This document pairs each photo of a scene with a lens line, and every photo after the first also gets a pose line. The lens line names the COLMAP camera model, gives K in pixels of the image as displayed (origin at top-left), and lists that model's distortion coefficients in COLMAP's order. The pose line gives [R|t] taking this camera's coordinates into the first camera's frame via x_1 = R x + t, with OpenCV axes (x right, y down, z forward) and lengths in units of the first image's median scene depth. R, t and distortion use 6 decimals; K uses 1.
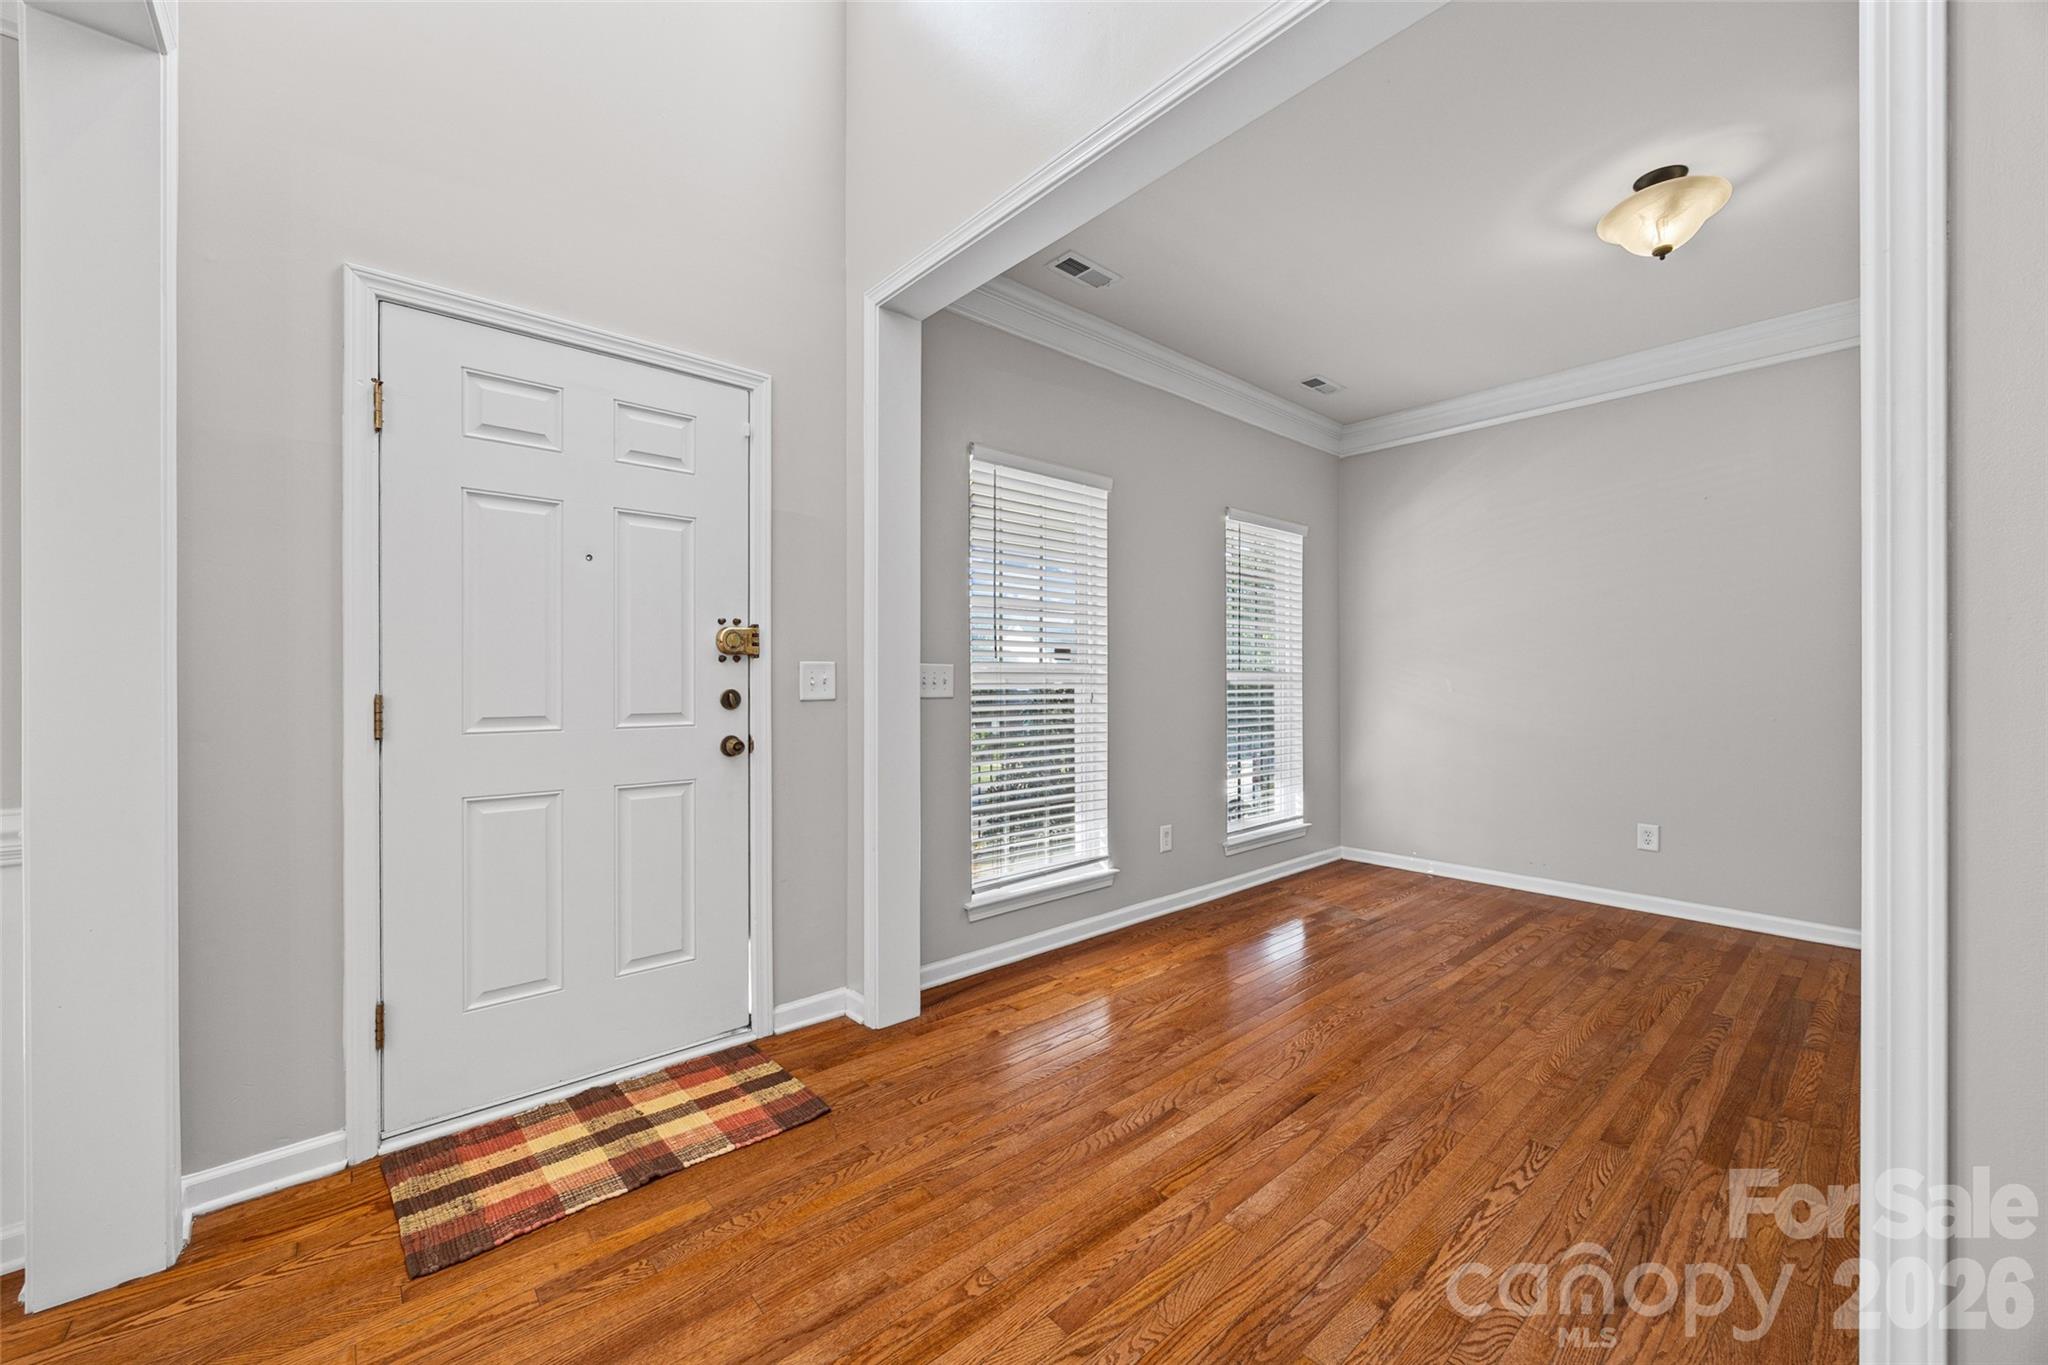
lens RADIAL K [[777.5, 0, 1028.8], [0, 777.5, 679.4], [0, 0, 1]] dist [0.009424, -0.010237]
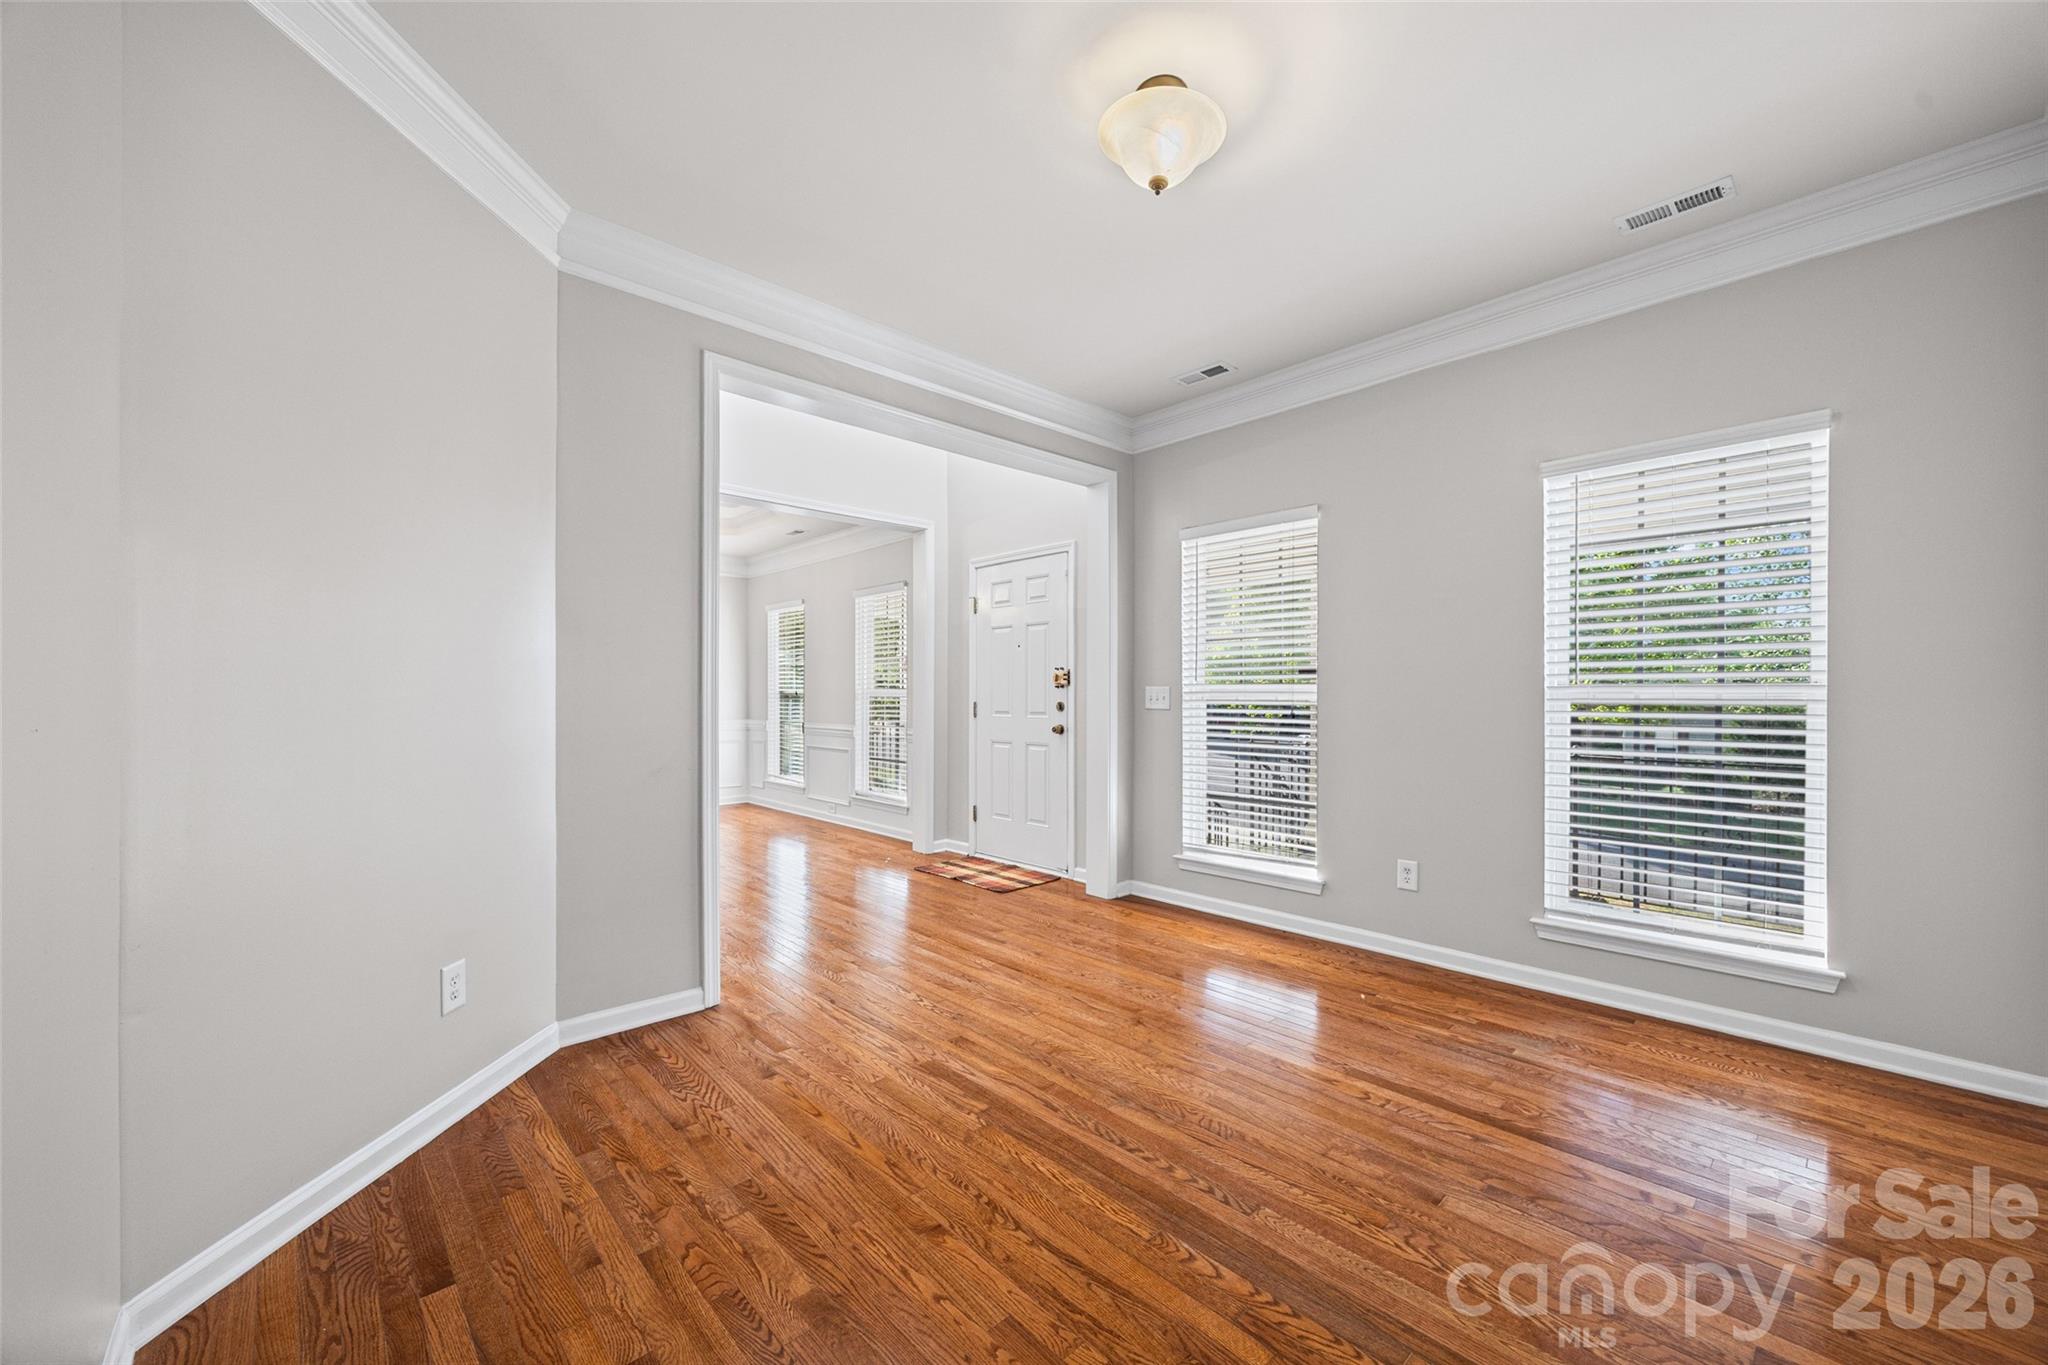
lens RADIAL K [[784.4, 0, 1024.0], [0, 784.4, 682.5], [0, 0, 1]] dist [-0.000190, -0.000082]
pose [[0.033732, -0.010472, -0.999376, 1.666376], [0.009236, 0.999906, -0.010165, -0.017699], [0.999388, -0.008888, 0.033825, 0.832531]]
